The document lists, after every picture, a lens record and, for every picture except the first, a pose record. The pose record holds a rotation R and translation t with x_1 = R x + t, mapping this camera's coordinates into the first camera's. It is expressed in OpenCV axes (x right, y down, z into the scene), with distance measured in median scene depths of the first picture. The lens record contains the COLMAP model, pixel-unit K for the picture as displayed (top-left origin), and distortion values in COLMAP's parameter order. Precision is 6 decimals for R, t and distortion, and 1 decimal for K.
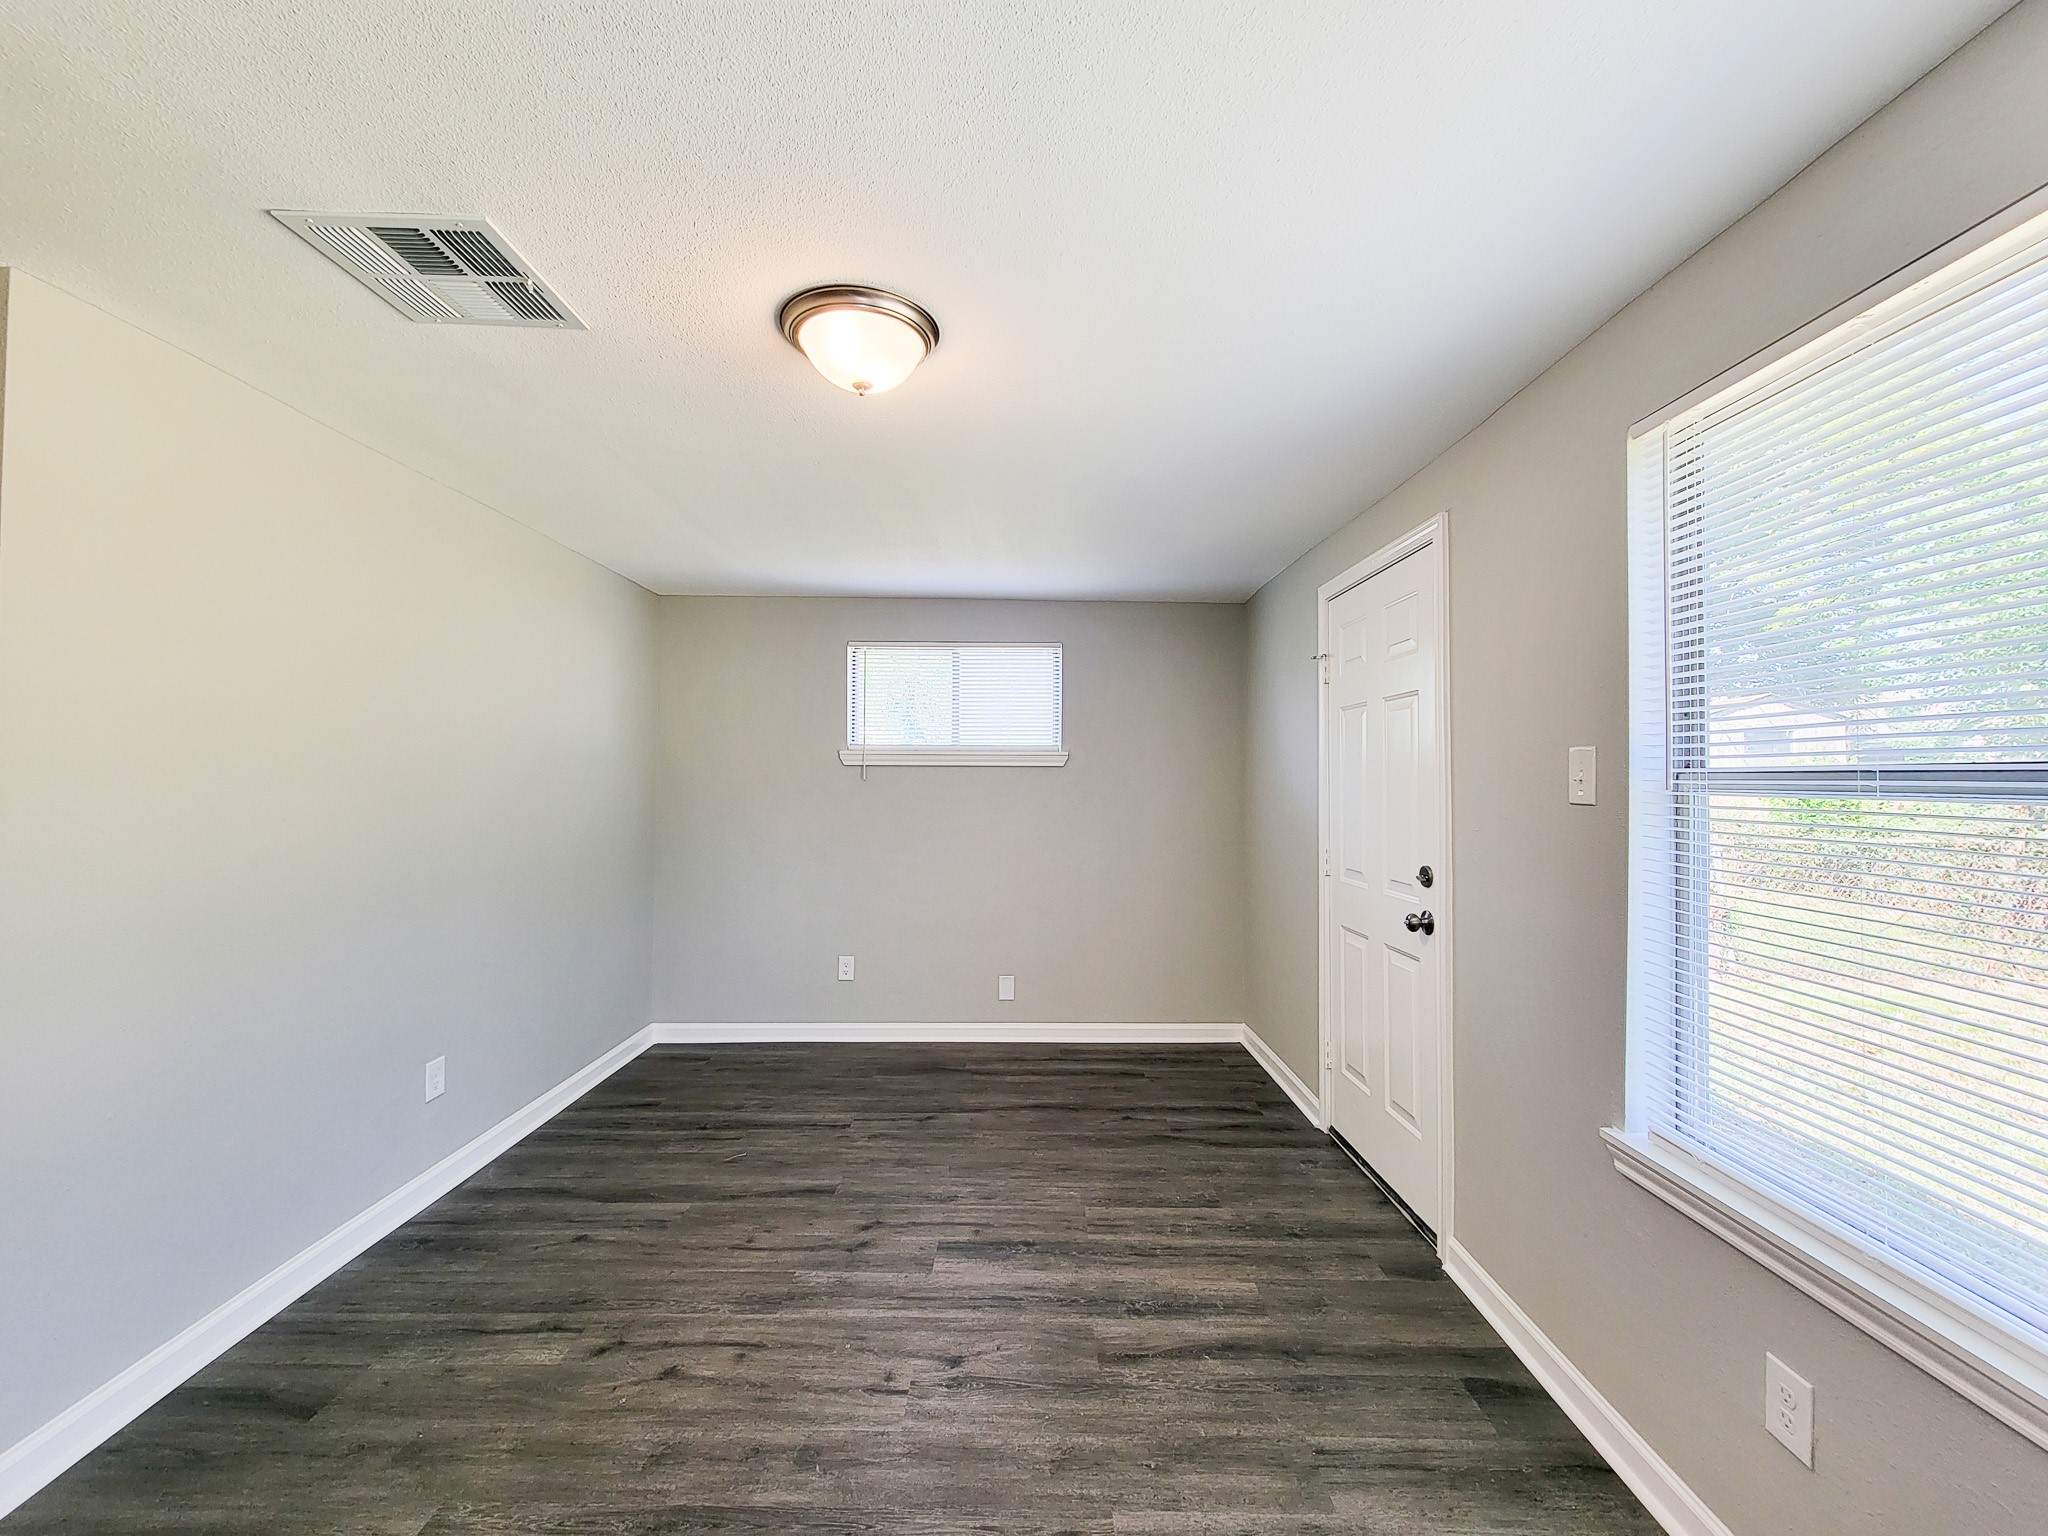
lens RADIAL K [[832.8, 0, 1035.4], [0, 832.8, 785.3], [0, 0, 1]] dist [0.002885, -0.000708]
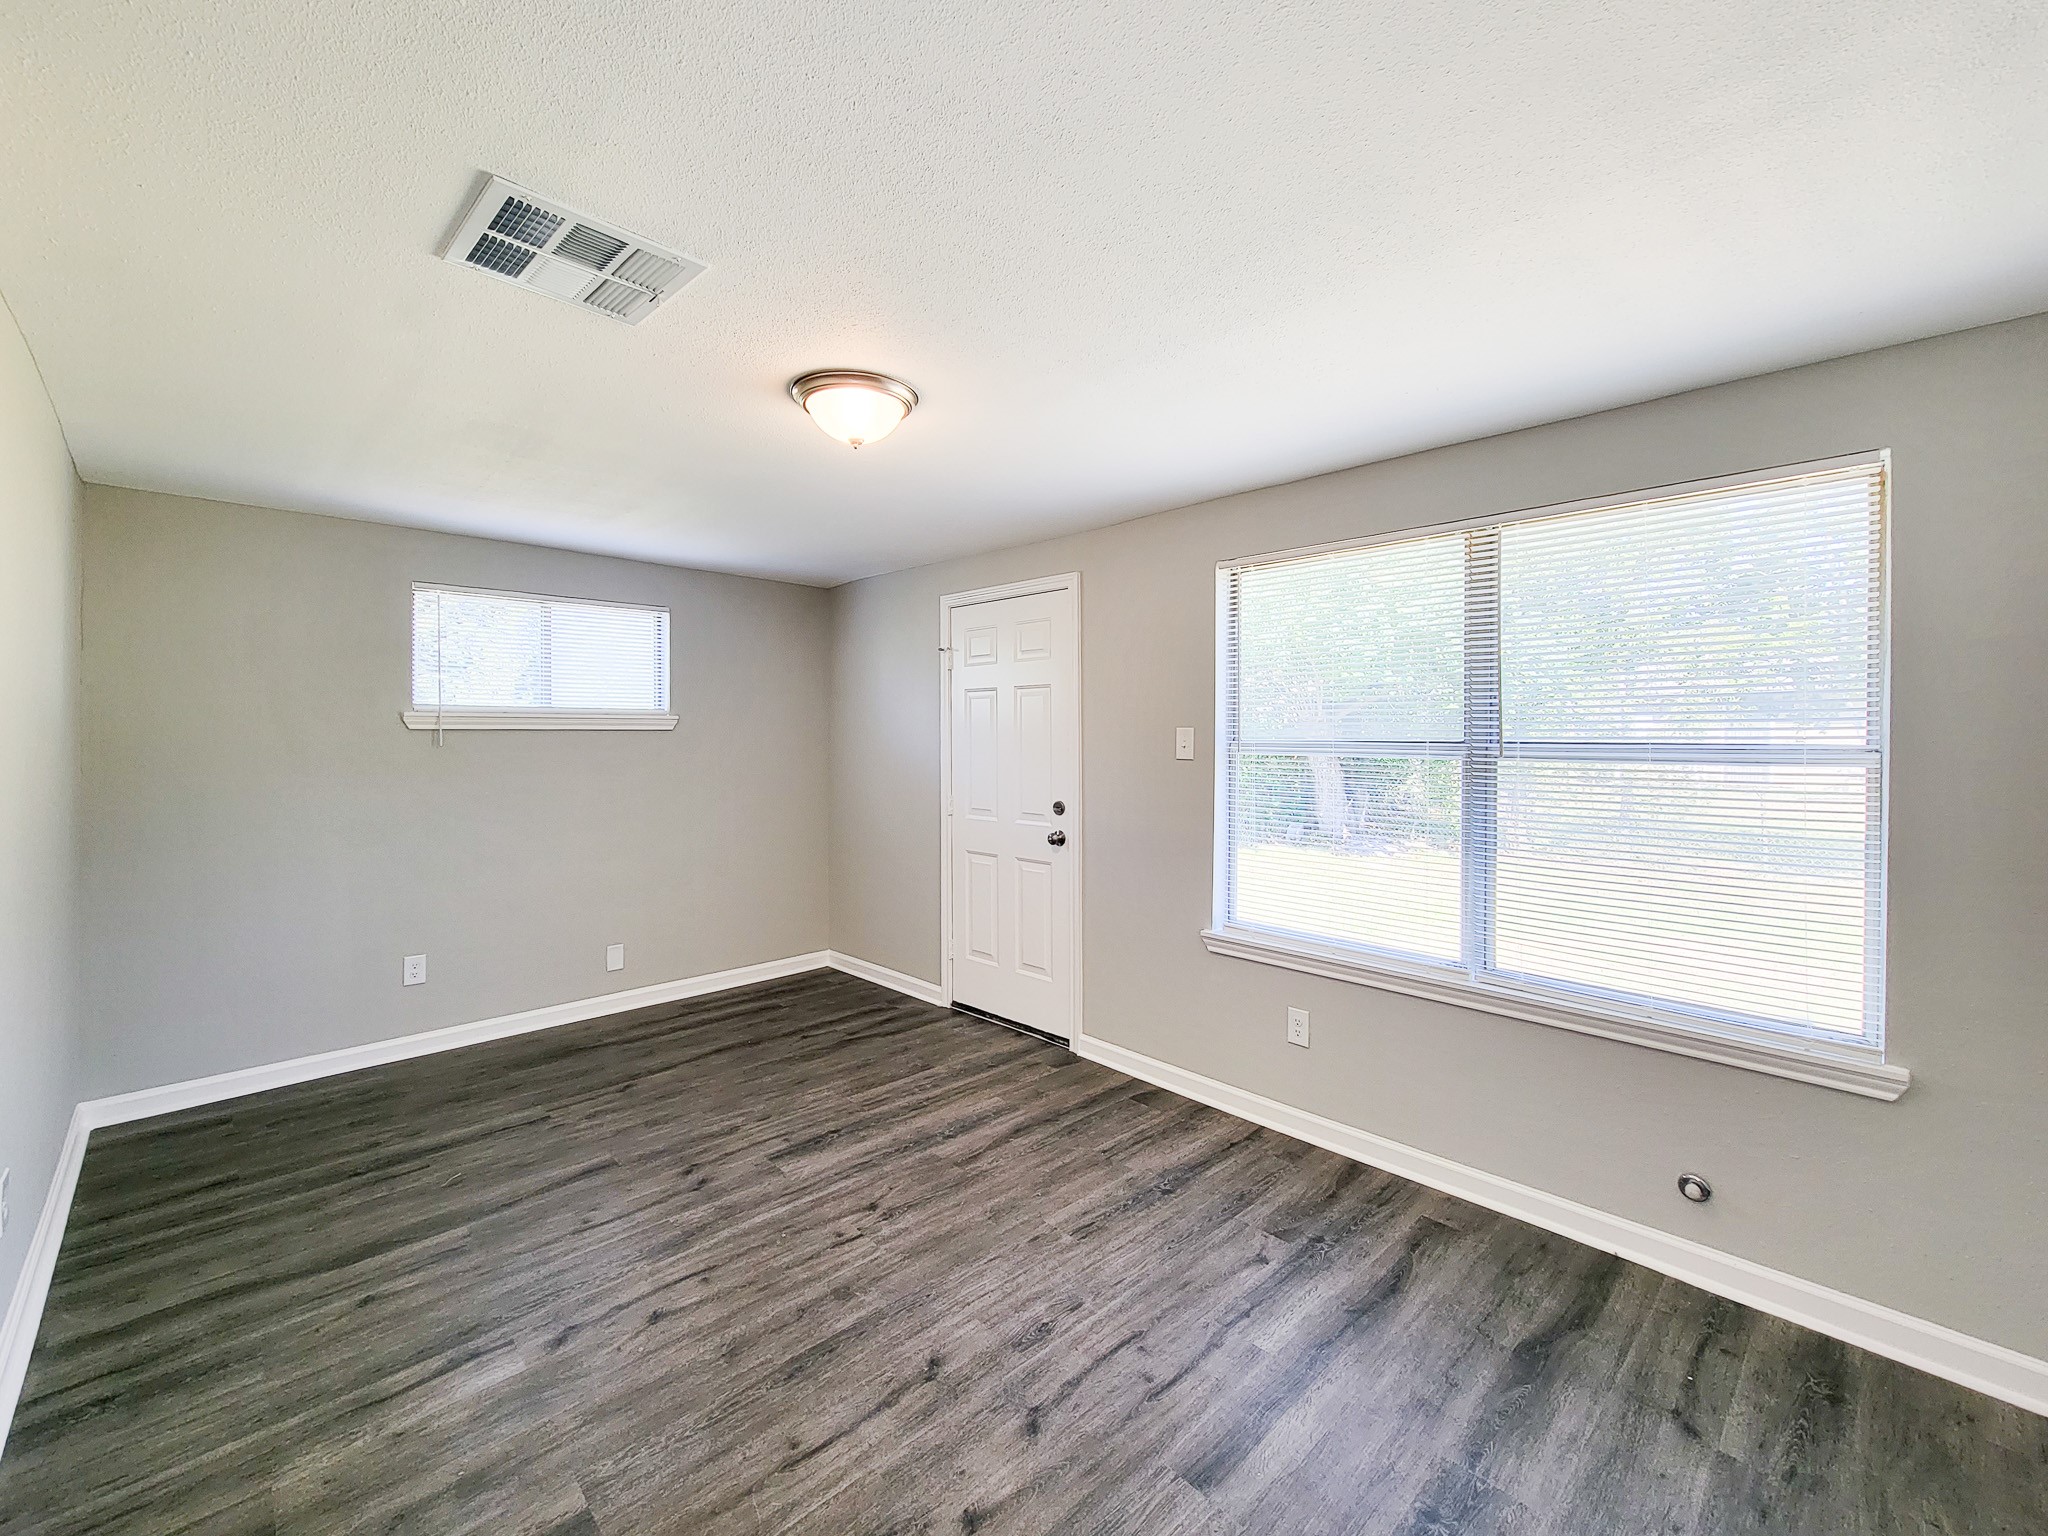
lens RADIAL K [[840.2, 0, 1018.7], [0, 840.2, 758.5], [0, 0, 1]] dist [0.004207, -0.002022]
pose [[0.728619, -0.025653, 0.684439, -0.614399], [0.007735, 0.999543, 0.029229, -0.025624], [-0.684876, -0.016002, 0.728484, -0.064507]]
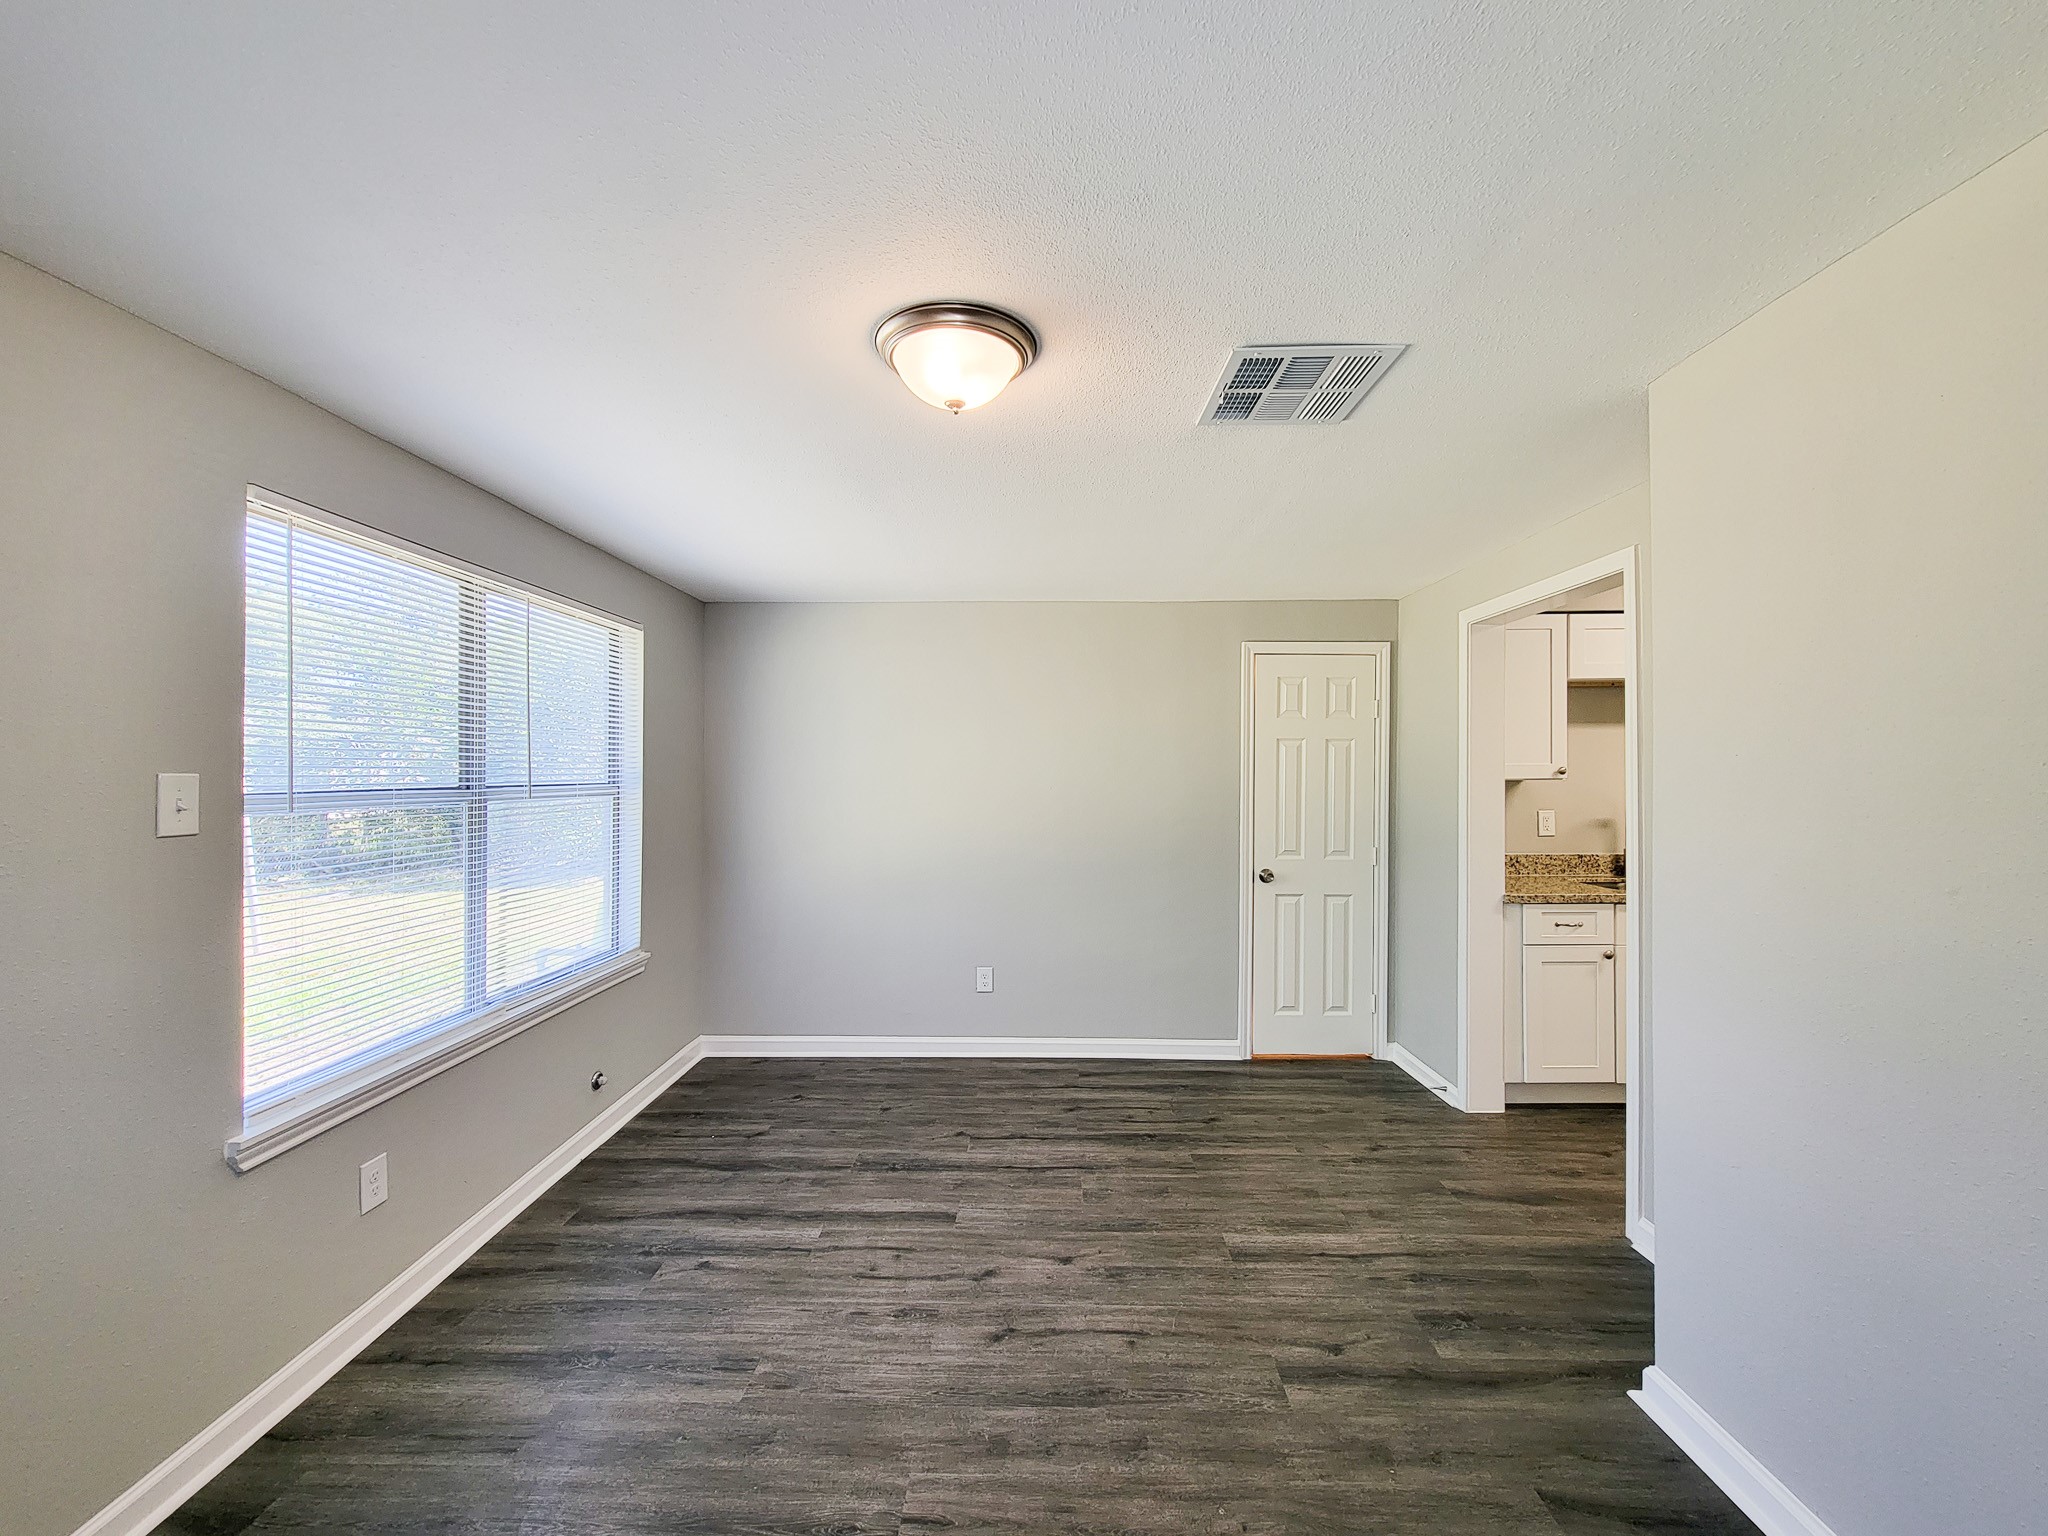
lens RADIAL K [[834.7, 0, 1031.1], [0, 834.7, 773.2], [0, 0, 1]] dist [0.000820, -0.004497]
pose [[-0.999597, -0.000681, 0.028362, -0.227314], [-0.000339, 0.999927, 0.012065, -0.041469], [-0.028368, 0.012051, -0.999525, 1.352109]]
